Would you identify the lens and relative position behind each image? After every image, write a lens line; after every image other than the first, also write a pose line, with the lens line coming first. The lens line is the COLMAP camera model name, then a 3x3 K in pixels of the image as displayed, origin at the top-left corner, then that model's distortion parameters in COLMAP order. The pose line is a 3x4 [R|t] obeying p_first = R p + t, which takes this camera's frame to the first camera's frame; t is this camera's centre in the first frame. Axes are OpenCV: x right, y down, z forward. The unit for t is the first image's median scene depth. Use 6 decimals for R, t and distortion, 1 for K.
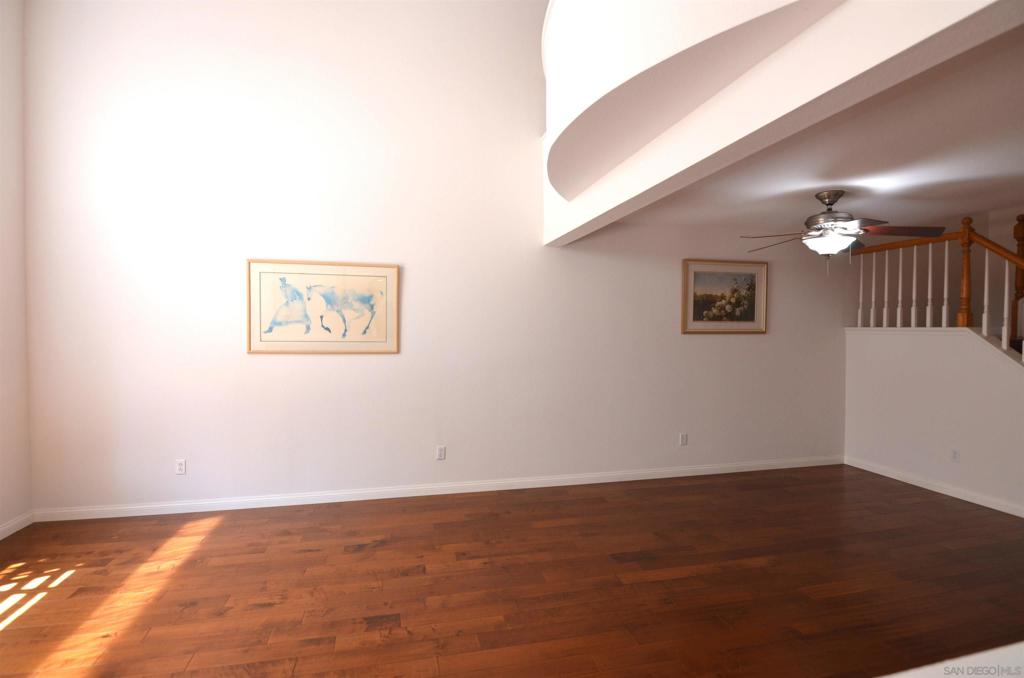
lens RADIAL K [[499.7, 0, 512.0], [0, 499.7, 339.0], [0, 0, 1]] dist [-0.009518, -0.009027]
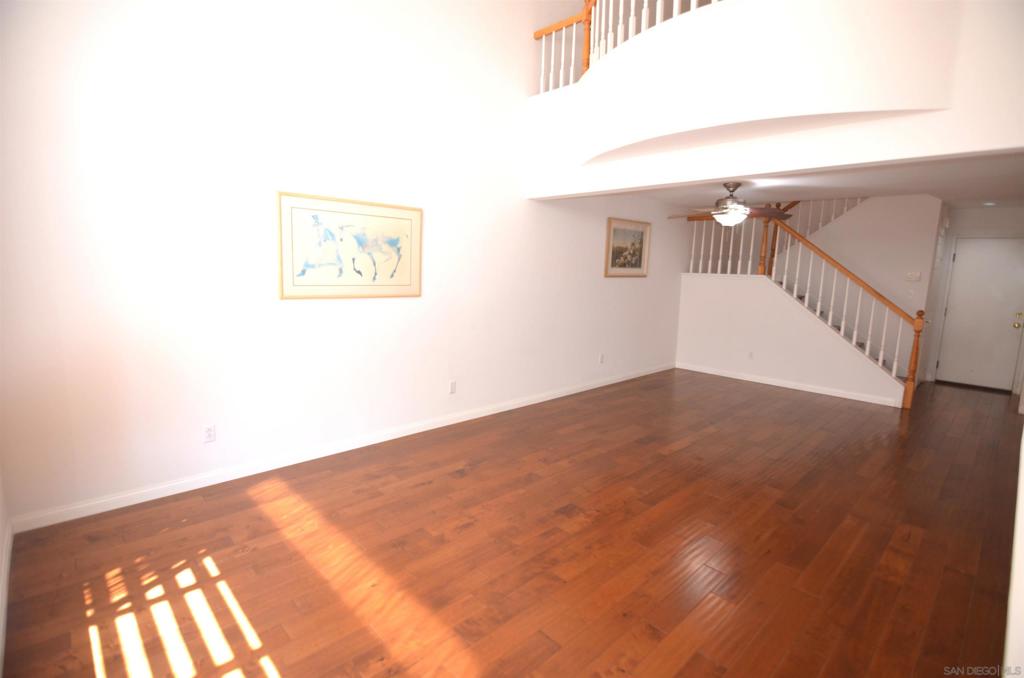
lens RADIAL K [[494.1, 0, 510.7], [0, 494.1, 341.0], [0, 0, 1]] dist [-0.008349, -0.007721]
pose [[0.863786, -0.059213, 0.500368, -0.609881], [-0.010675, 0.990697, 0.135667, -0.021291], [-0.503746, -0.122529, 0.855118, 0.025503]]
